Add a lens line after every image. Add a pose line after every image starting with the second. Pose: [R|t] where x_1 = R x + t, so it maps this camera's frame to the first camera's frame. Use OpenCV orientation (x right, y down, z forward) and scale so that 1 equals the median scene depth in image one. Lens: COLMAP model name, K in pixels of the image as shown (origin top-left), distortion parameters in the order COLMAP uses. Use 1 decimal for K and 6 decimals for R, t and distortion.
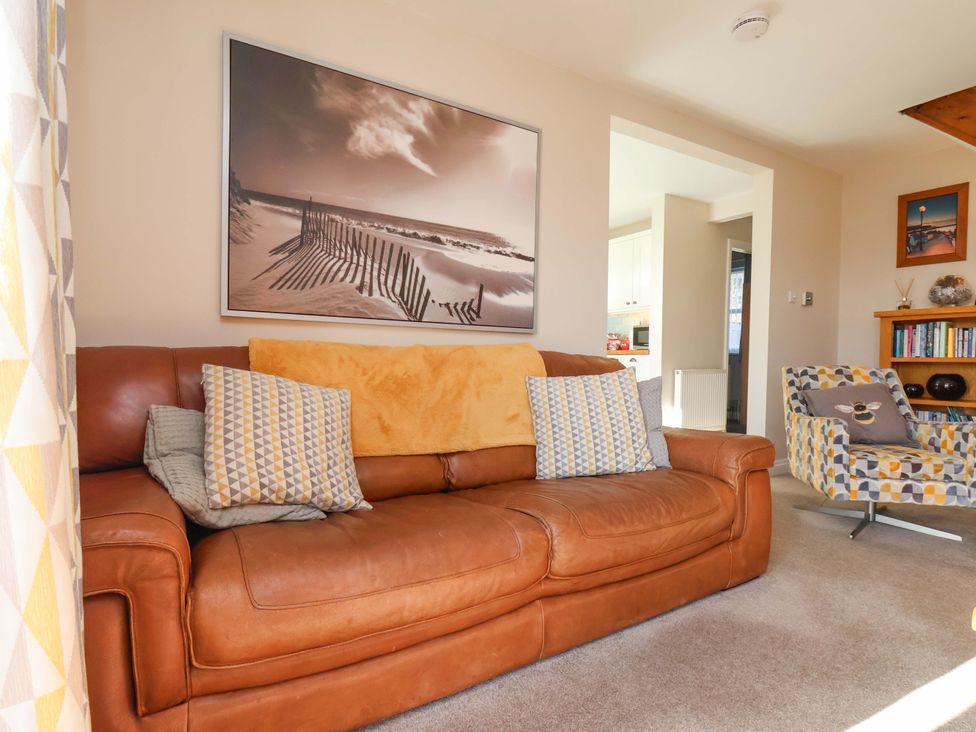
lens RADIAL K [[510.2, 0, 489.0], [0, 510.2, 376.1], [0, 0, 1]] dist [0.004557, -0.015242]
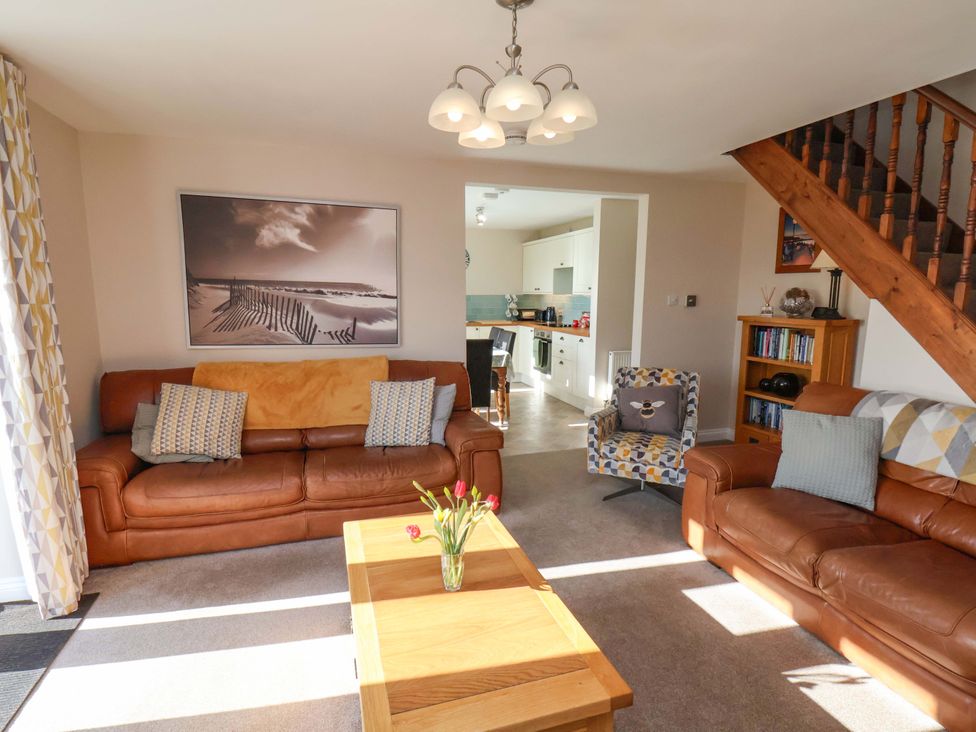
lens RADIAL K [[512.4, 0, 490.3], [0, 512.4, 373.1], [0, 0, 1]] dist [0.002390, -0.015376]
pose [[0.971758, 0.036323, -0.233169, 0.809272], [-0.008544, 0.992851, 0.119058, -0.217333], [0.235826, -0.113704, 0.965120, -0.447681]]
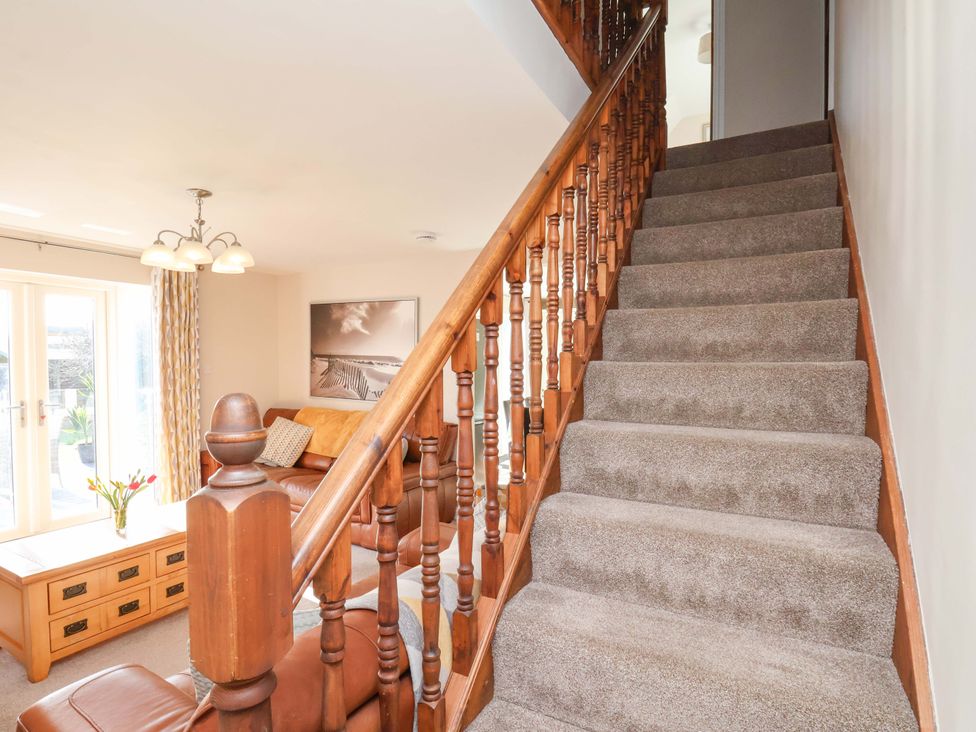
lens RADIAL K [[512.4, 0, 490.3], [0, 512.4, 373.1], [0, 0, 1]] dist [0.002390, -0.015376]
pose [[0.503447, 0.020136, -0.863792, 2.123155], [-0.032015, 0.999477, 0.004639, -0.256927], [0.863433, 0.025319, 0.503828, 0.339483]]
